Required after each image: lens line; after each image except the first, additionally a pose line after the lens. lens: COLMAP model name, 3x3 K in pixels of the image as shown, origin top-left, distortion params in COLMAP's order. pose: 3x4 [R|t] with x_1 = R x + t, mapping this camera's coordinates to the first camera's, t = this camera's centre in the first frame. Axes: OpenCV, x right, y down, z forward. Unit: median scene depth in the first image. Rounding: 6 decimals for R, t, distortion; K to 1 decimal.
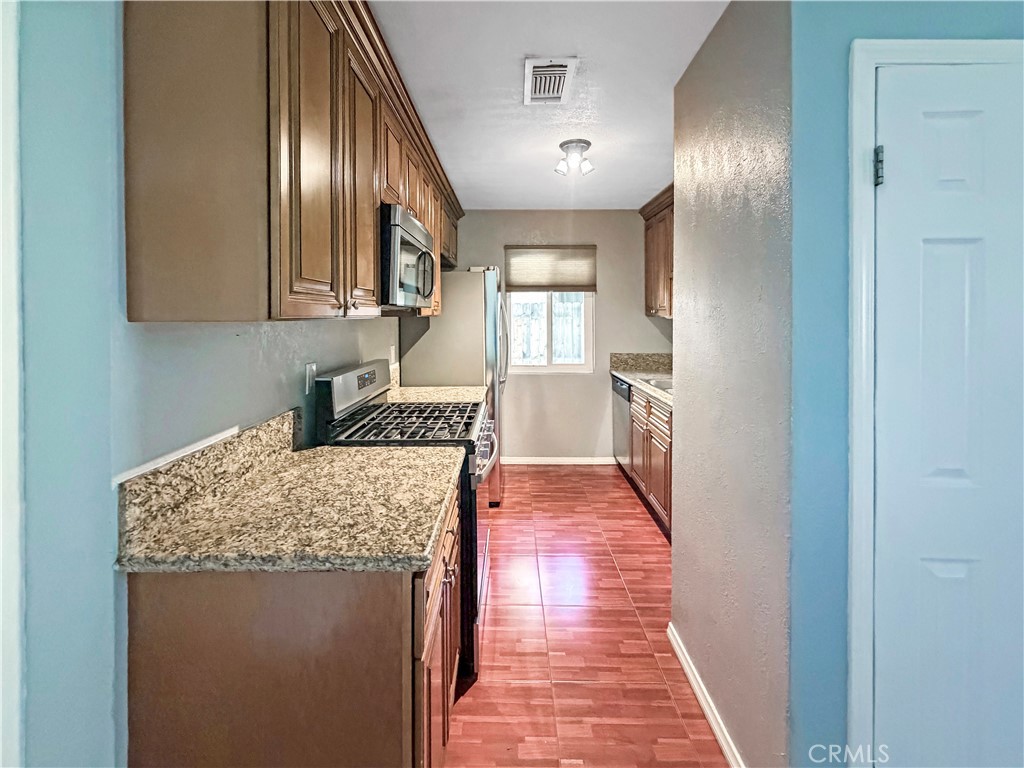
lens RADIAL K [[421.7, 0, 507.9], [0, 421.7, 359.9], [0, 0, 1]] dist [-0.001667, 0.000062]
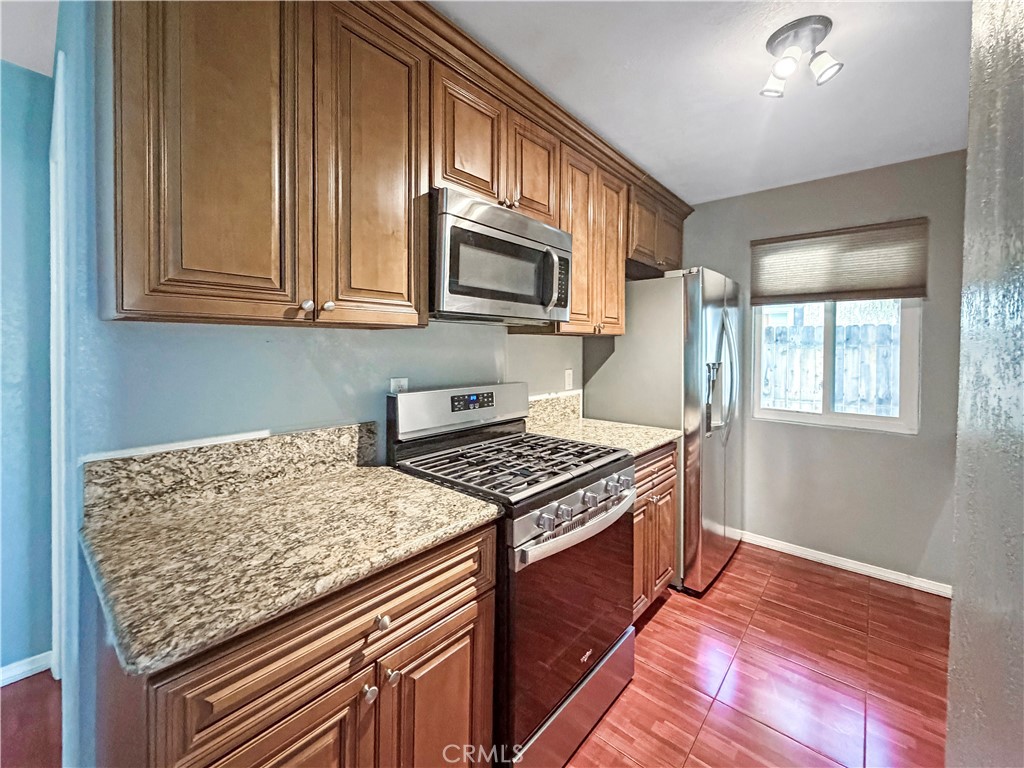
lens RADIAL K [[421.7, 0, 496.8], [0, 421.7, 377.1], [0, 0, 1]] dist [-0.001667, 0.000062]
pose [[0.765189, 0.057590, -0.641225, 0.496550], [-0.076208, 0.997091, -0.001390, -0.015287], [0.639280, 0.049930, 0.767352, 0.638178]]
